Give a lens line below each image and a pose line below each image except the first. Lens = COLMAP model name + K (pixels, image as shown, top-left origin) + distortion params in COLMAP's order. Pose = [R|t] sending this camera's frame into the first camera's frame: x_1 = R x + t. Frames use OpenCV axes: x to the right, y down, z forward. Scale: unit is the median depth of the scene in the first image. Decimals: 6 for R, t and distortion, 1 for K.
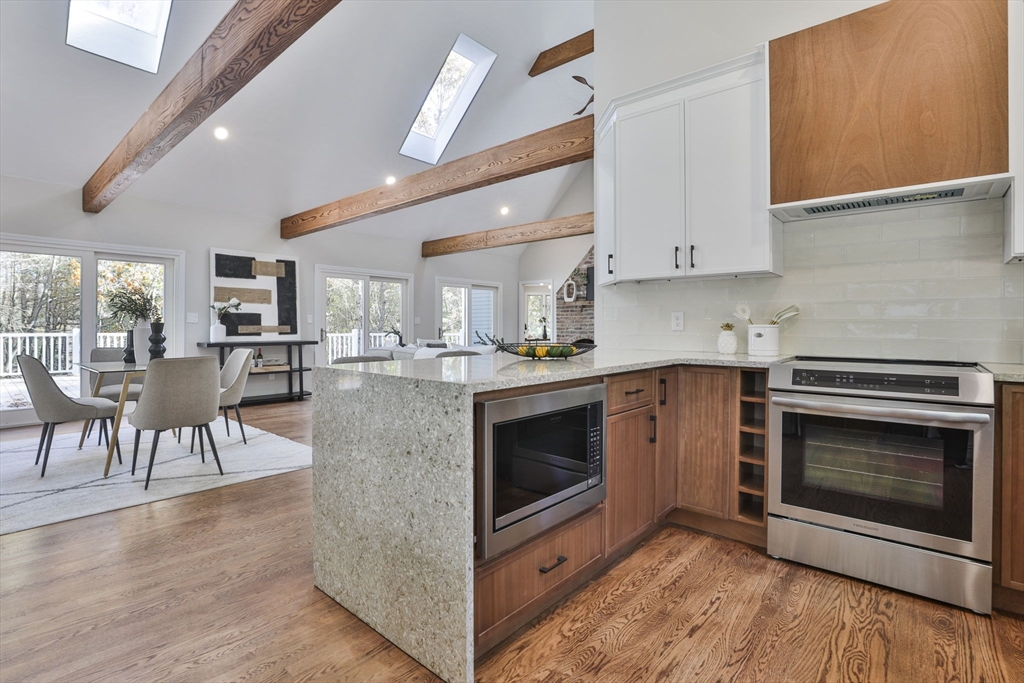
lens RADIAL K [[498.2, 0, 521.2], [0, 498.2, 323.7], [0, 0, 1]] dist [-0.035519, 0.000535]
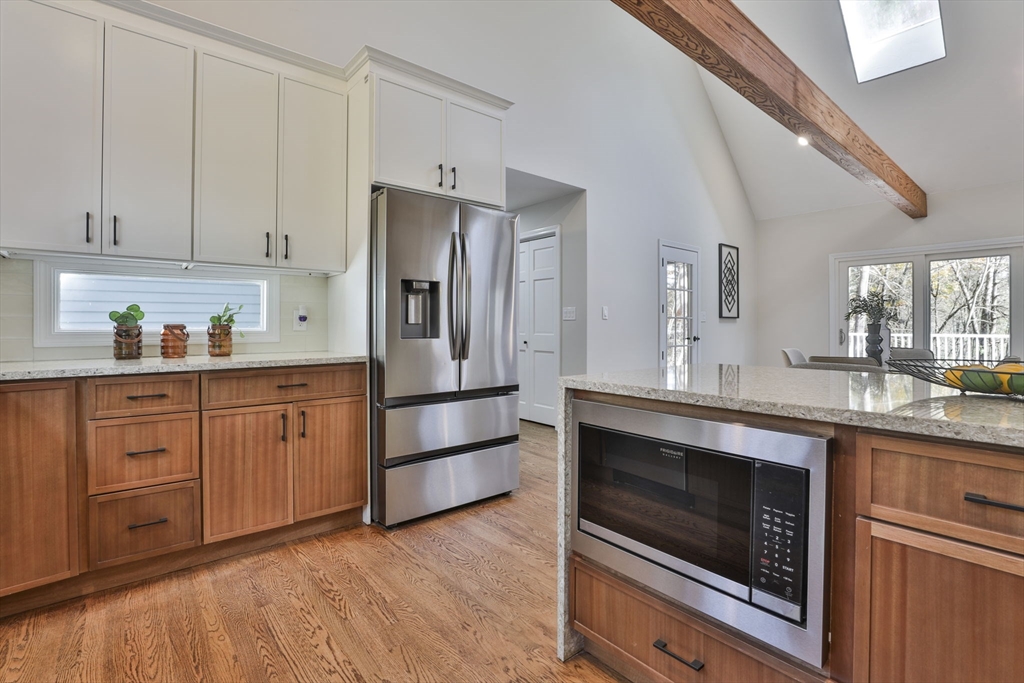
lens RADIAL K [[482.5, 0, 498.3], [0, 482.5, 326.1], [0, 0, 1]] dist [-0.030112, -0.000026]
pose [[-0.164850, -0.004191, -0.986310, 0.191646], [0.004547, 0.999977, -0.005009, 0.002861], [0.986308, -0.005311, -0.164827, 0.211809]]
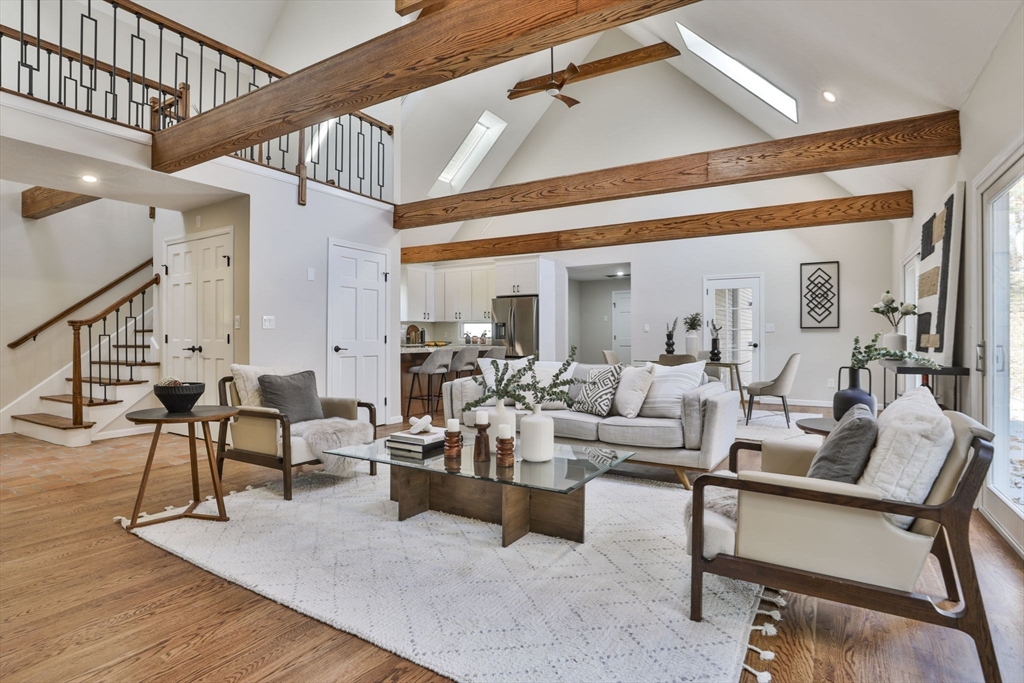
lens RADIAL K [[522.5, 0, 518.0], [0, 522.5, 336.6], [0, 0, 1]] dist [-0.000610, -0.000373]
pose [[-0.989027, -0.003601, -0.147690, 0.007800], [-0.002901, 0.999984, -0.004957, 0.009251], [0.147706, -0.004474, -0.989021, 1.443425]]
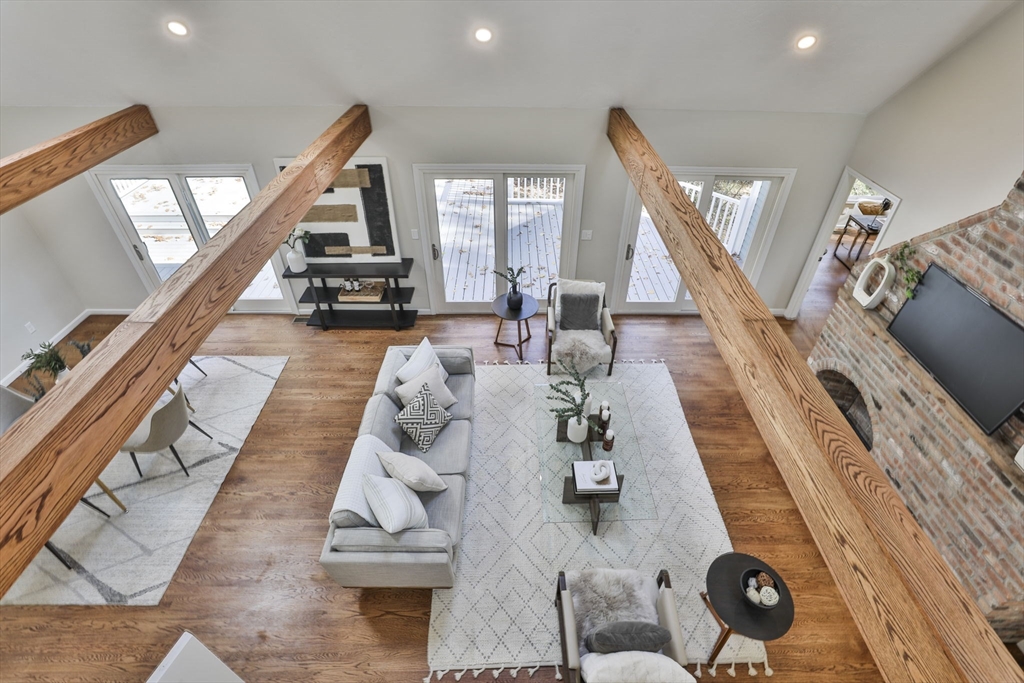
lens RADIAL K [[488.0, 0, 512.6], [0, 488.0, 330.1], [0, 0, 1]] dist [-0.022521, 0.000510]
pose [[0.655481, 0.470190, -0.590988, 0.213688], [-0.005760, 0.785635, 0.618663, -0.390186], [0.755190, -0.402117, 0.517677, 0.694712]]
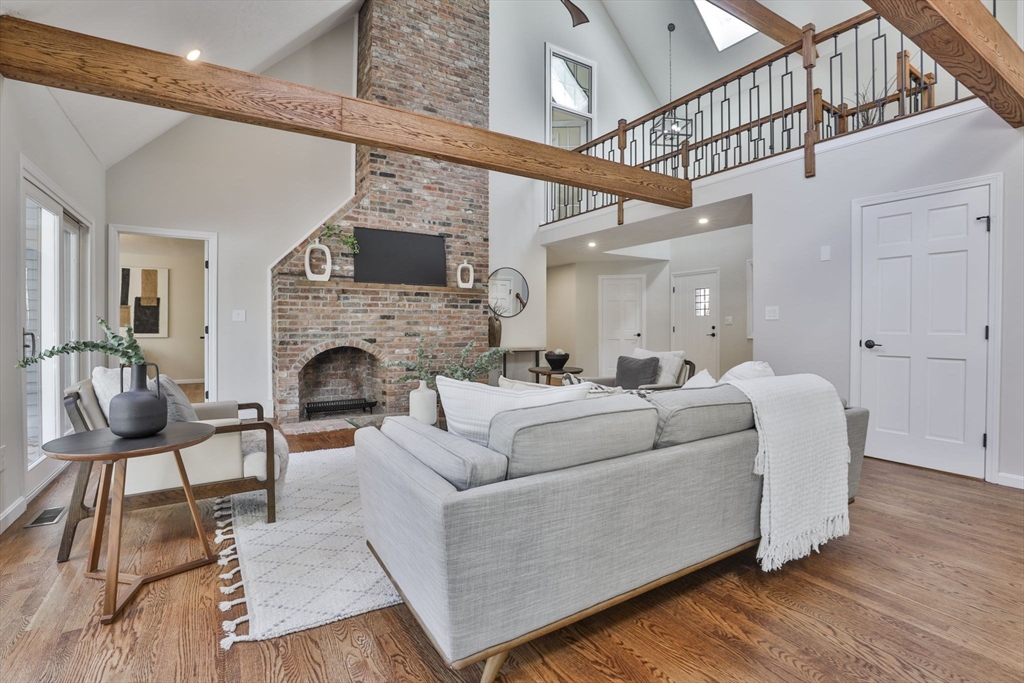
lens RADIAL K [[474.3, 0, 511.4], [0, 474.3, 328.9], [0, 0, 1]] dist [-0.042054, 0.010772]
pose [[0.296108, -0.003125, 0.955149, -0.456893], [-0.006528, 0.999965, 0.005295, 0.007145], [-0.955132, -0.007803, 0.296077, 0.845631]]
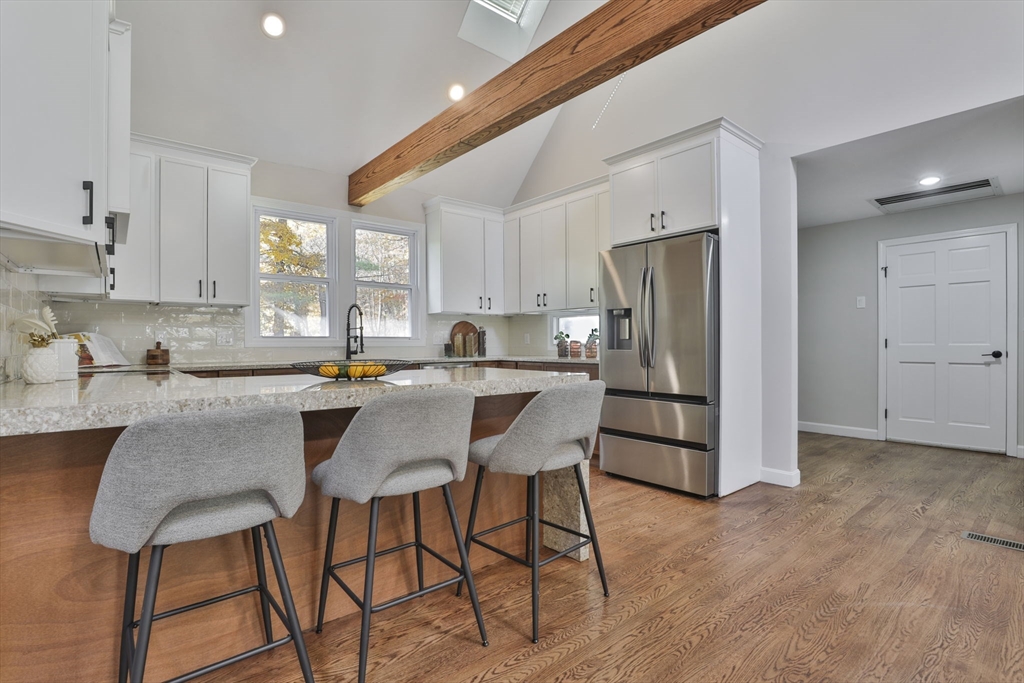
lens RADIAL K [[494.2, 0, 523.7], [0, 494.2, 343.5], [0, 0, 1]] dist [-0.026809, 0.000465]
pose [[-0.988922, 0.000736, 0.148437, -0.126142], [0.000592, 0.999999, -0.001016, 0.004265], [-0.148438, -0.000917, -0.988921, 0.621955]]
